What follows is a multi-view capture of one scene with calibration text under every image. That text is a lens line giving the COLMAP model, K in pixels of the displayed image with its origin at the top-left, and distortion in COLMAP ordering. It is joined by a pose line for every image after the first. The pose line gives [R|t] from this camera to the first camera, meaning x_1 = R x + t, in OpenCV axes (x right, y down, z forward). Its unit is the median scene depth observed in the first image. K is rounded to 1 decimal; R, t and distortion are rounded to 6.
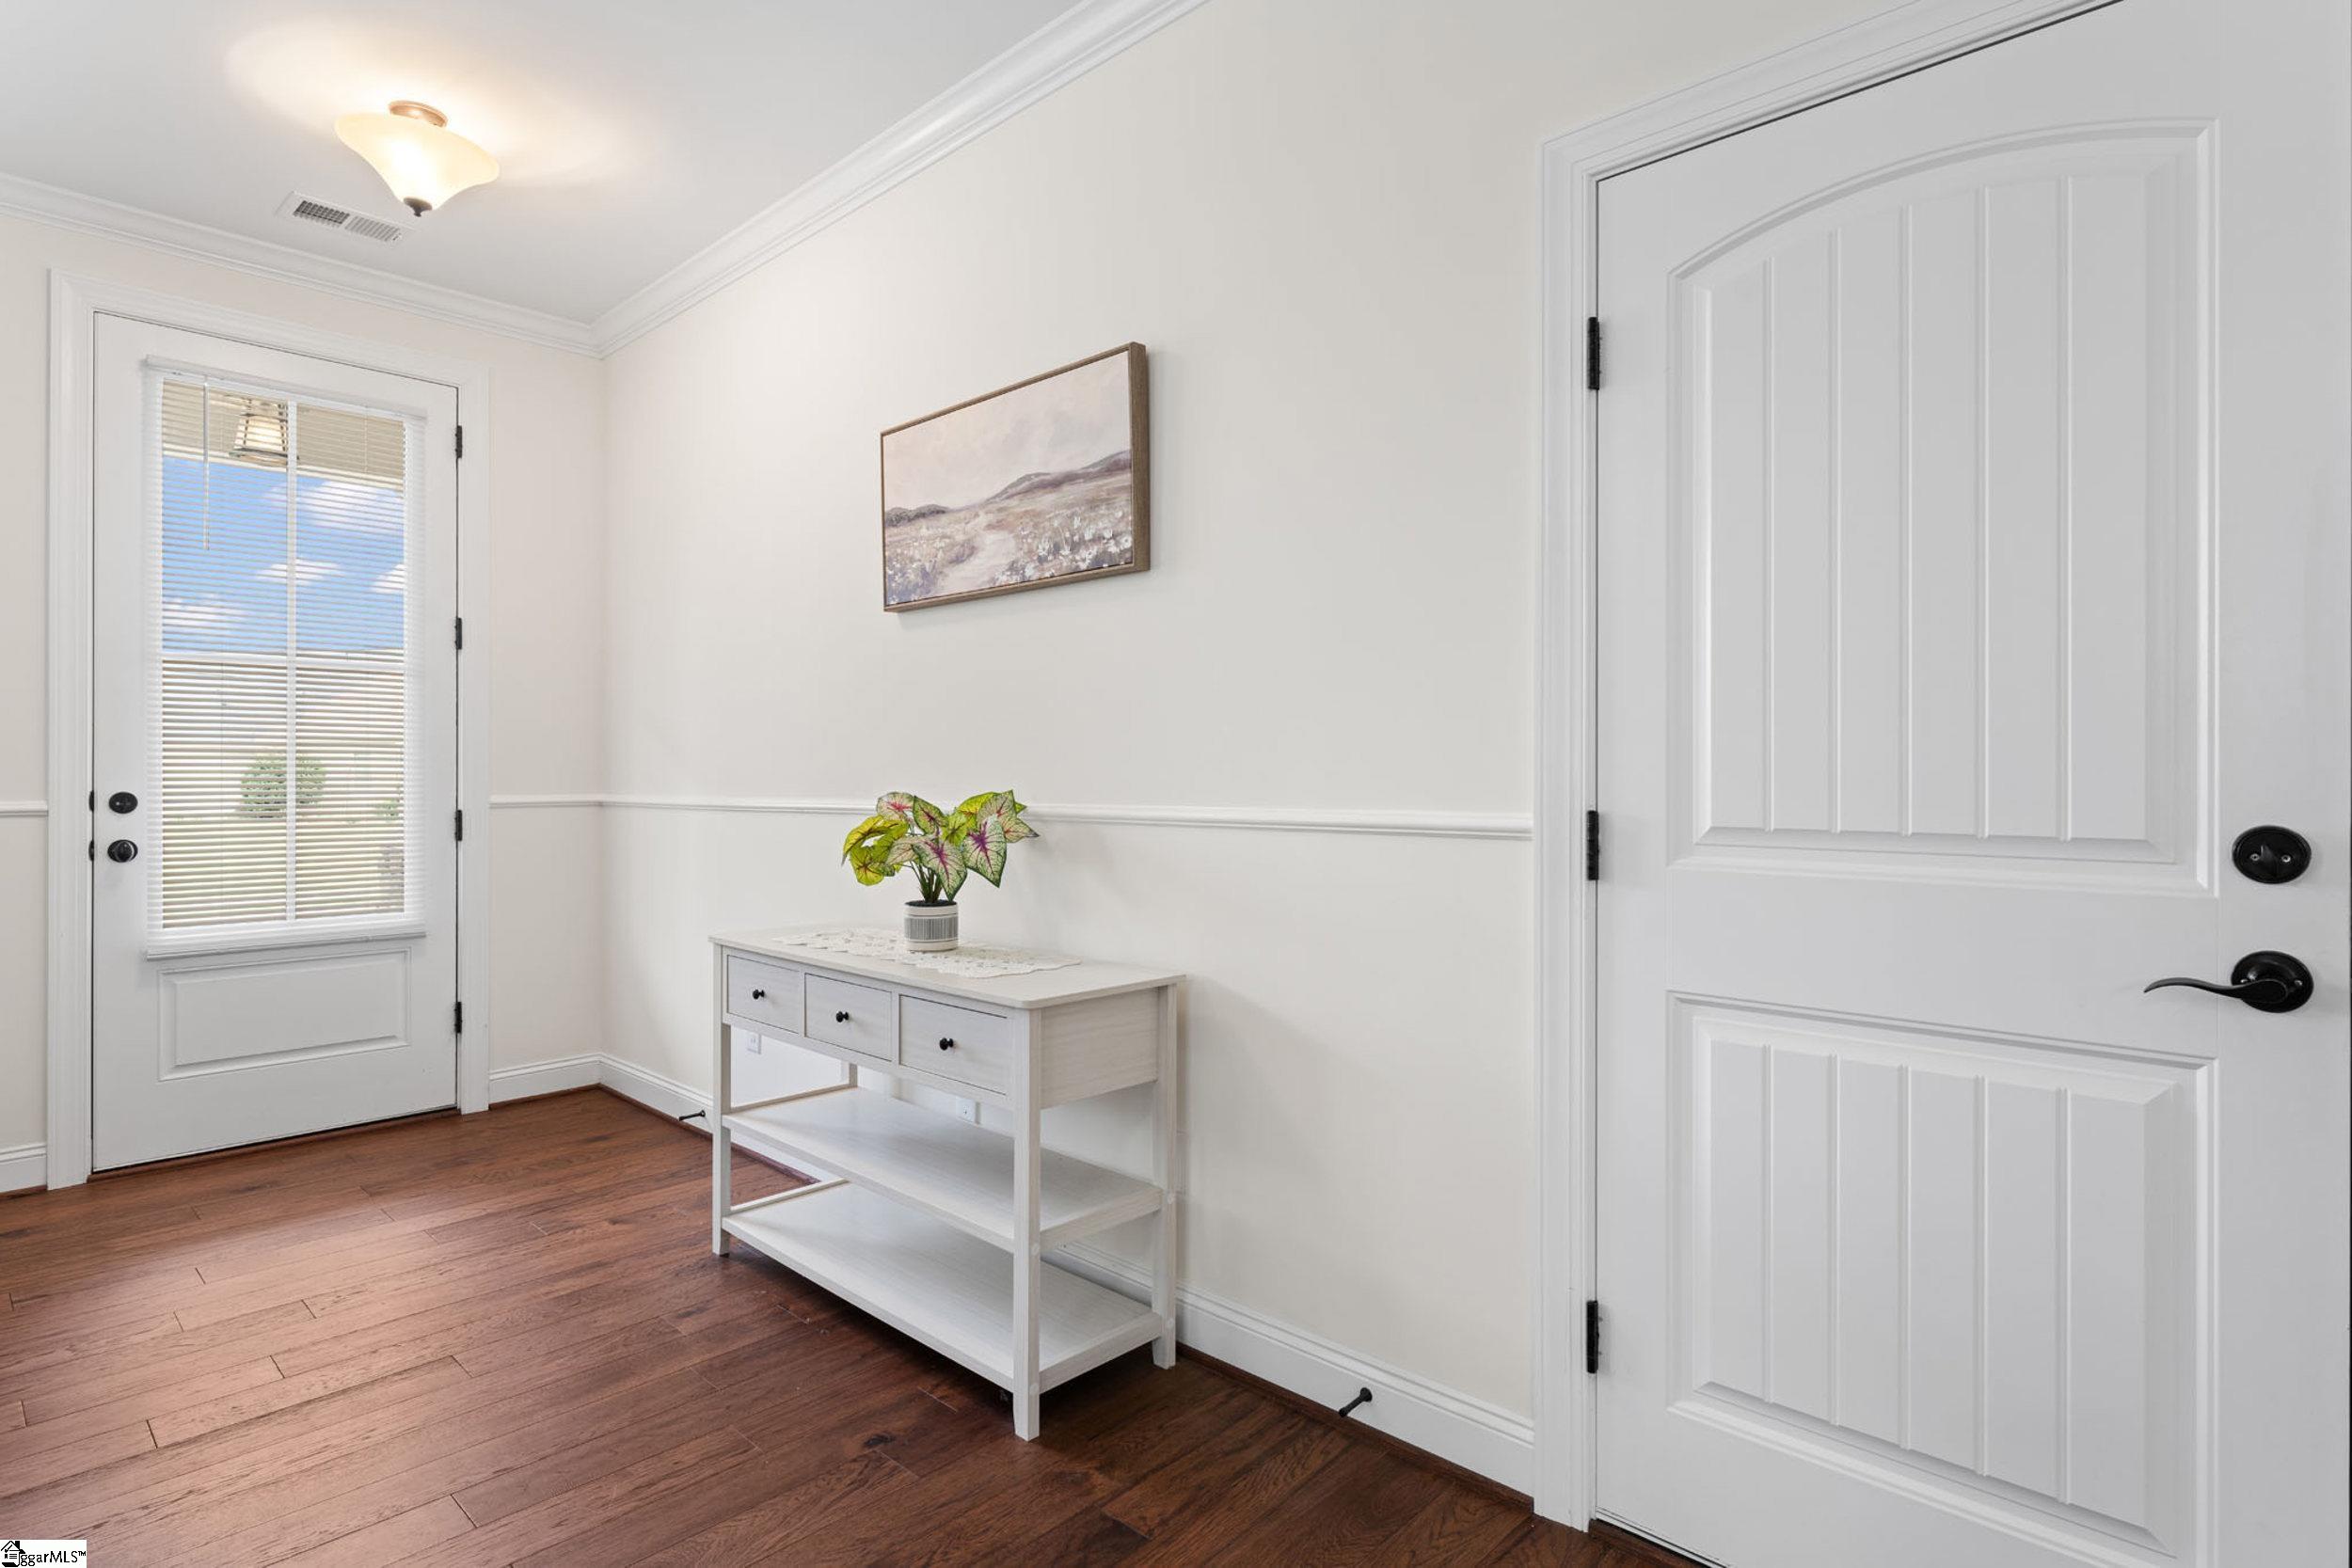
lens RADIAL K [[1186.6, 0, 1171.1], [0, 1186.6, 775.1], [0, 0, 1]] dist [0.001989, -0.001640]
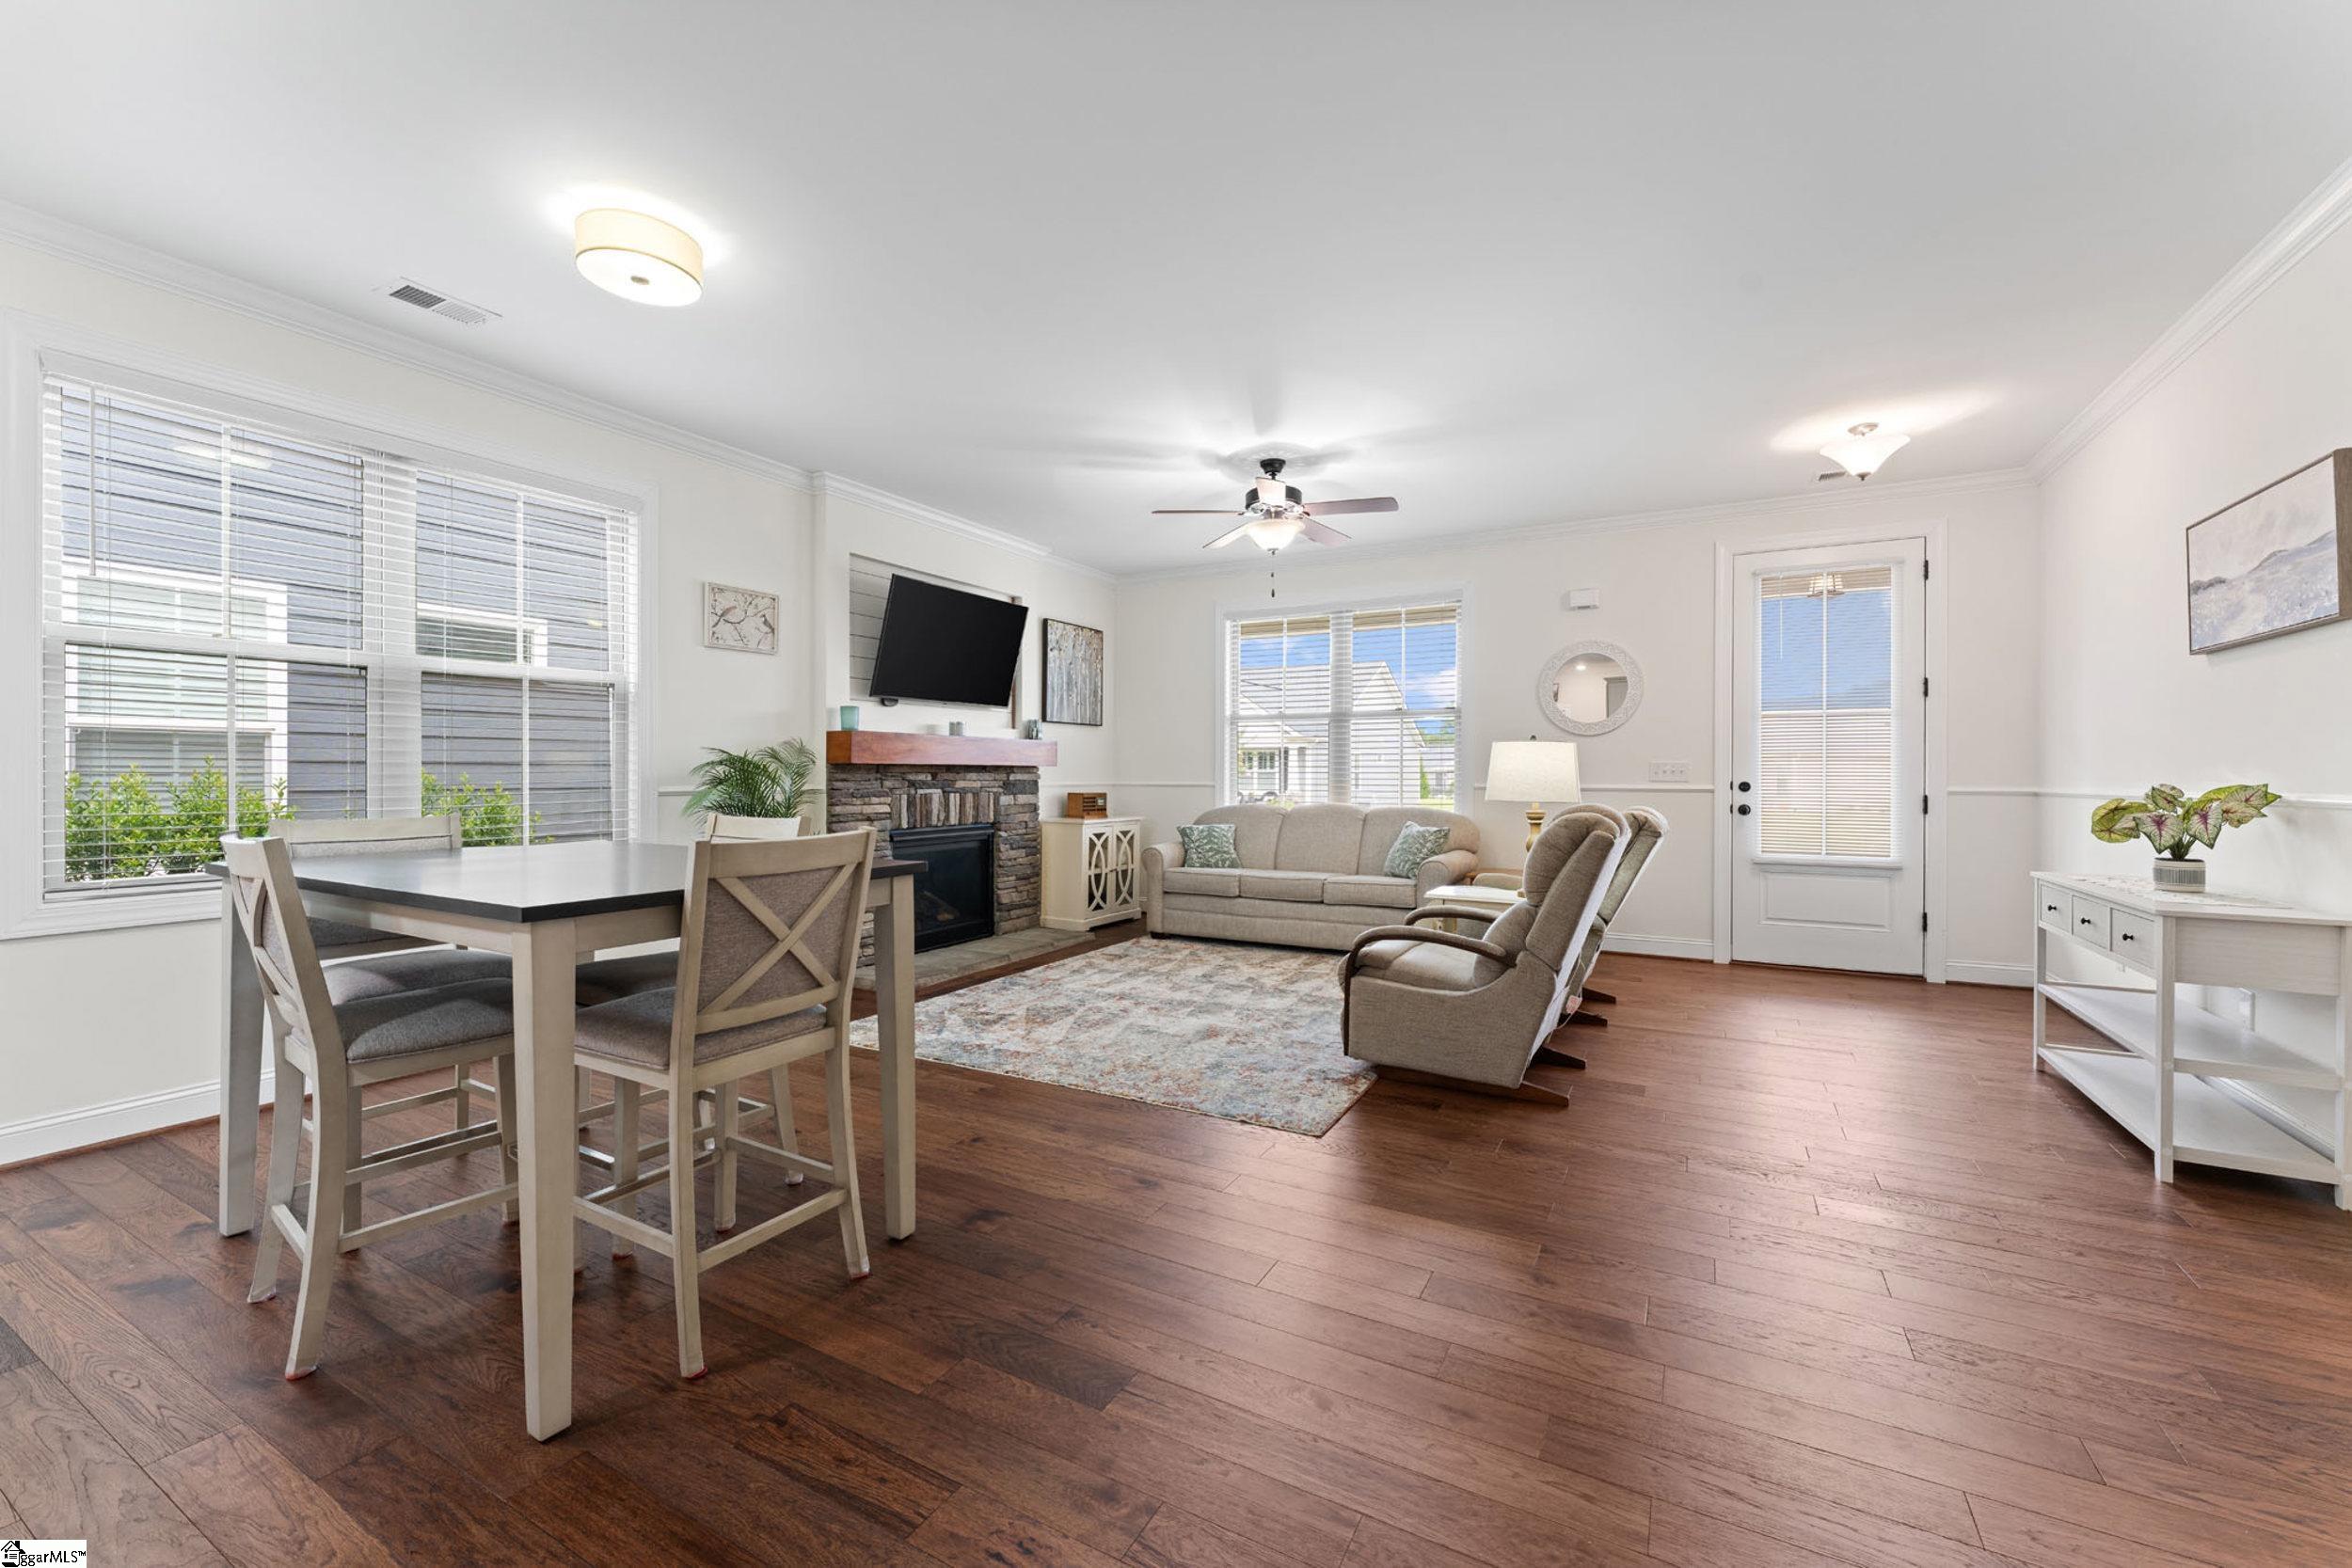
lens RADIAL K [[941.2, 0, 1174.5], [0, 941.2, 774.4], [0, 0, 1]] dist [0.001082, 0.000199]
pose [[0.242807, -0.000009, -0.970075, 0.606429], [-0.002375, 0.999997, -0.000604, 0.005903], [0.970072, 0.002450, 0.242806, -0.474102]]
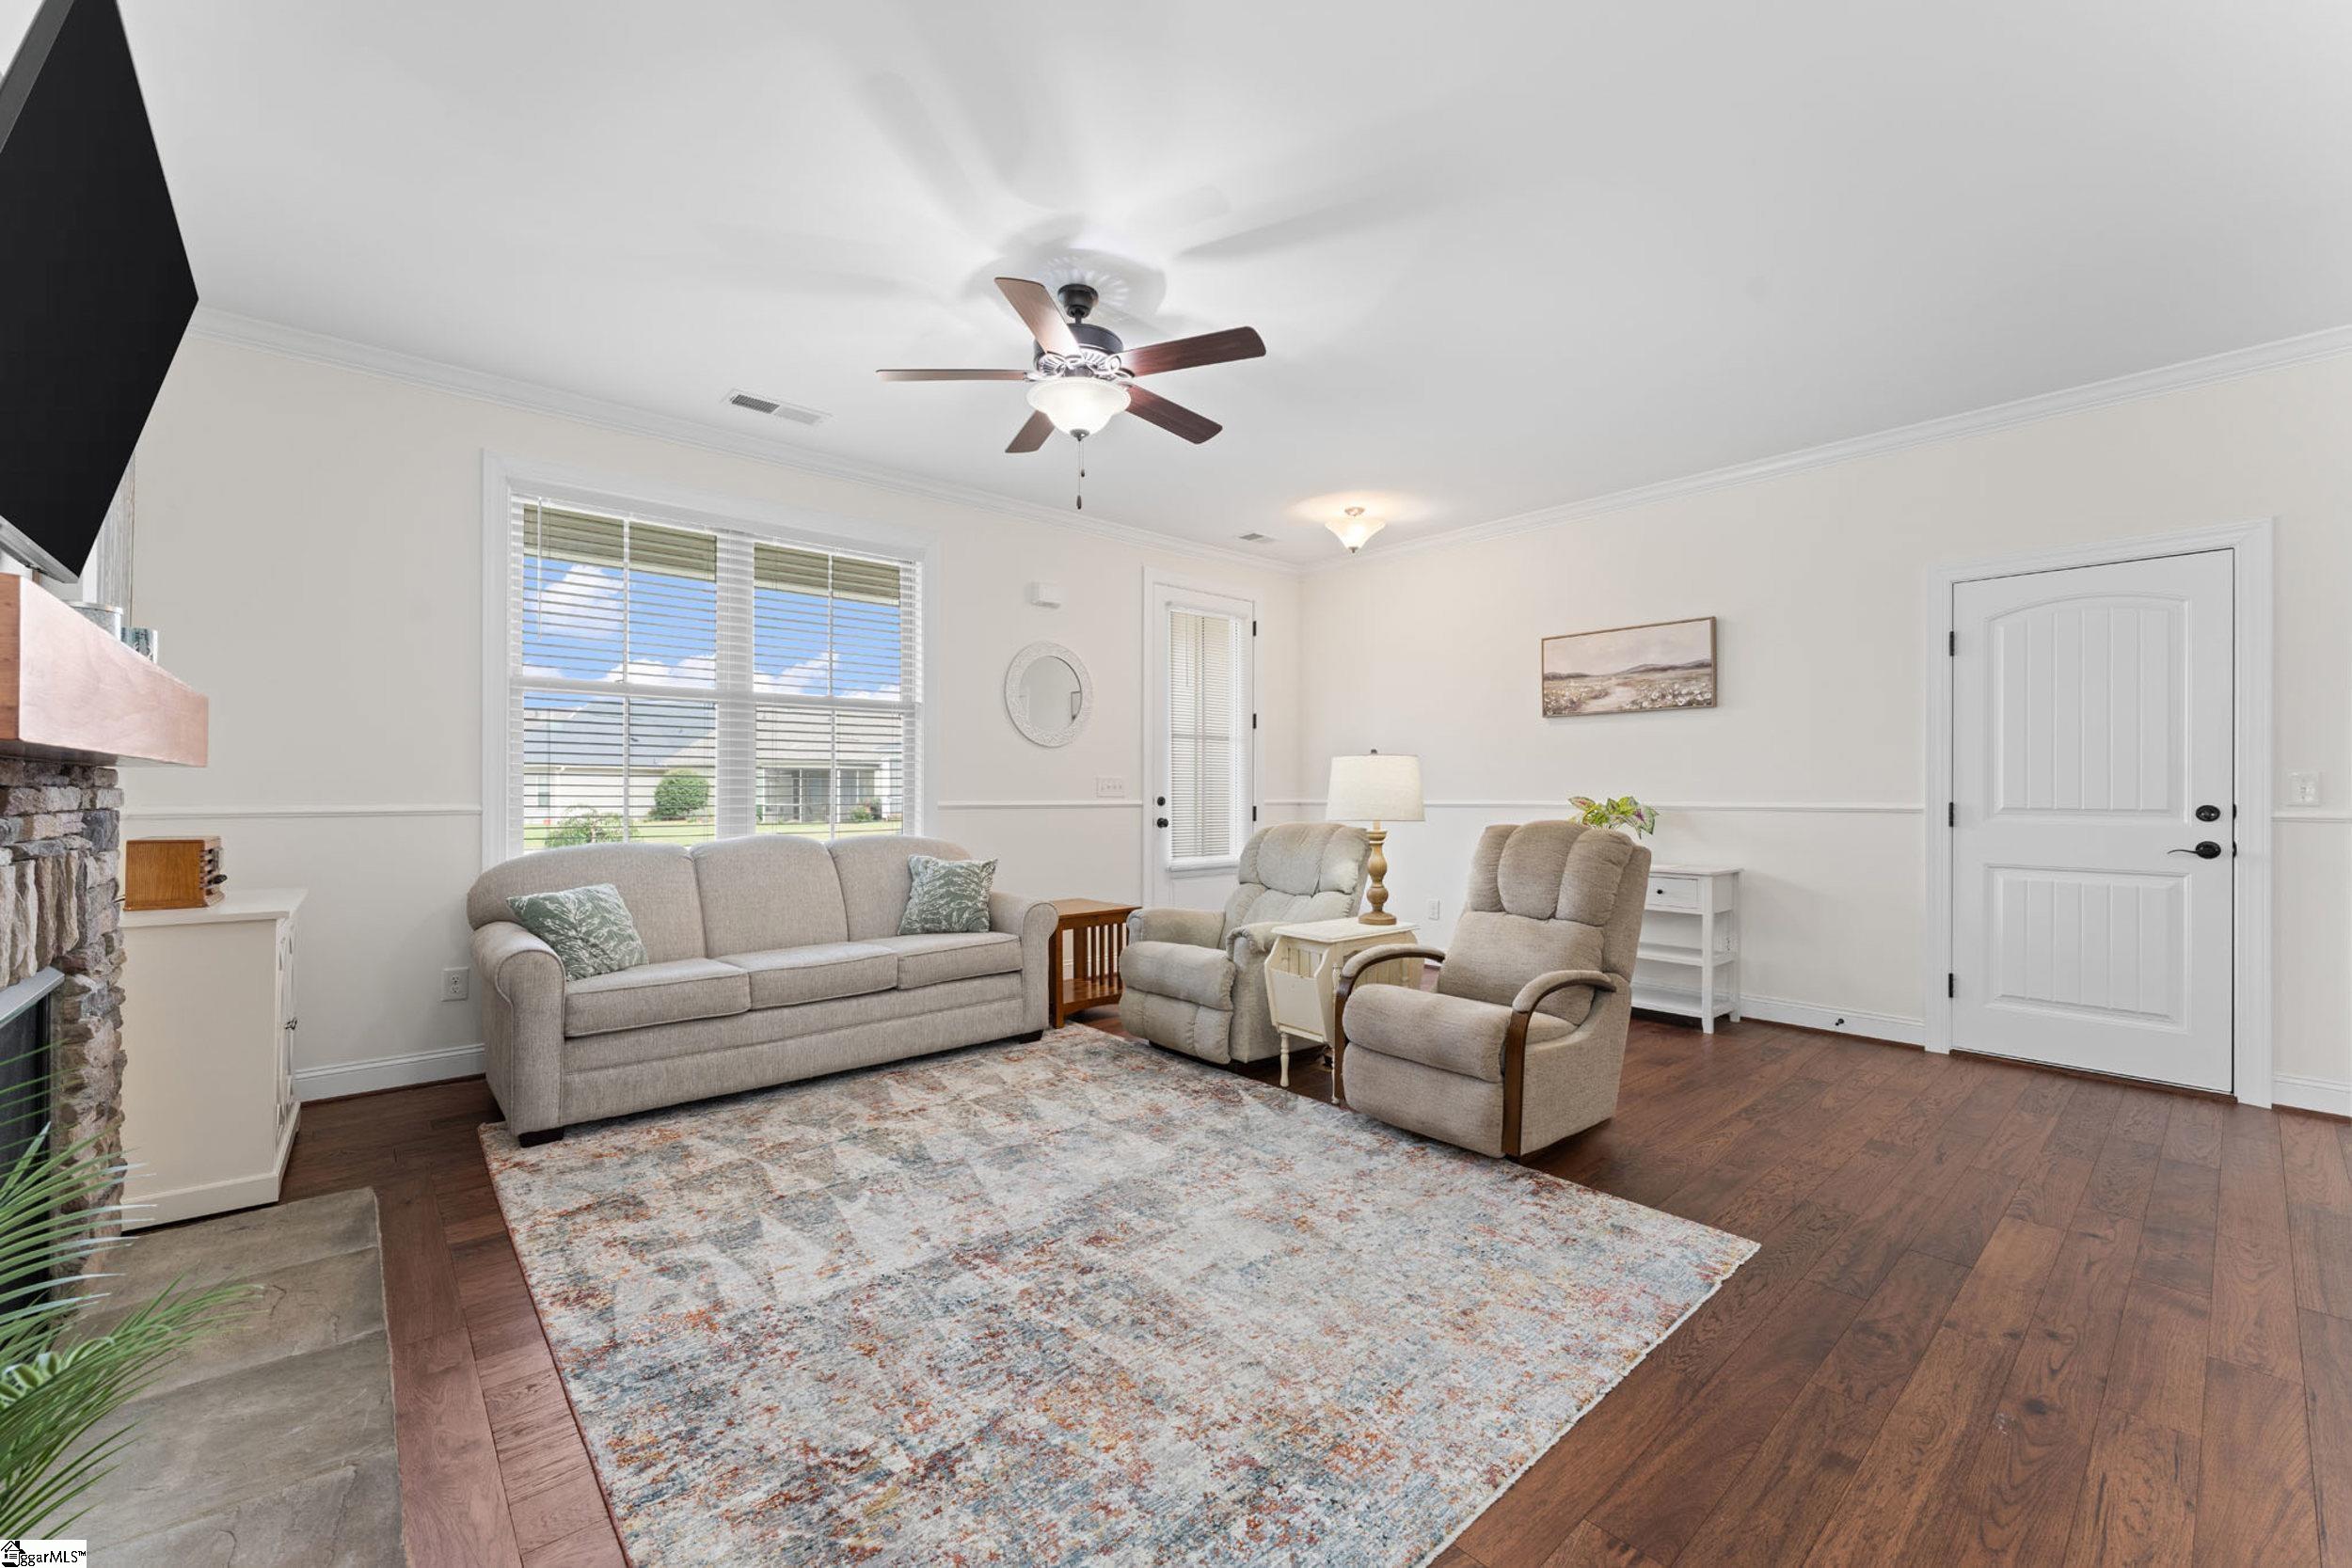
lens RADIAL K [[942.6, 0, 1170.4], [0, 942.6, 790.3], [0, 0, 1]] dist [-0.002402, -0.000333]
pose [[0.994933, 0.001714, -0.100522, -0.858865], [-0.001653, 0.999998, 0.000693, 0.001783], [0.100523, -0.000523, 0.994935, -0.964178]]
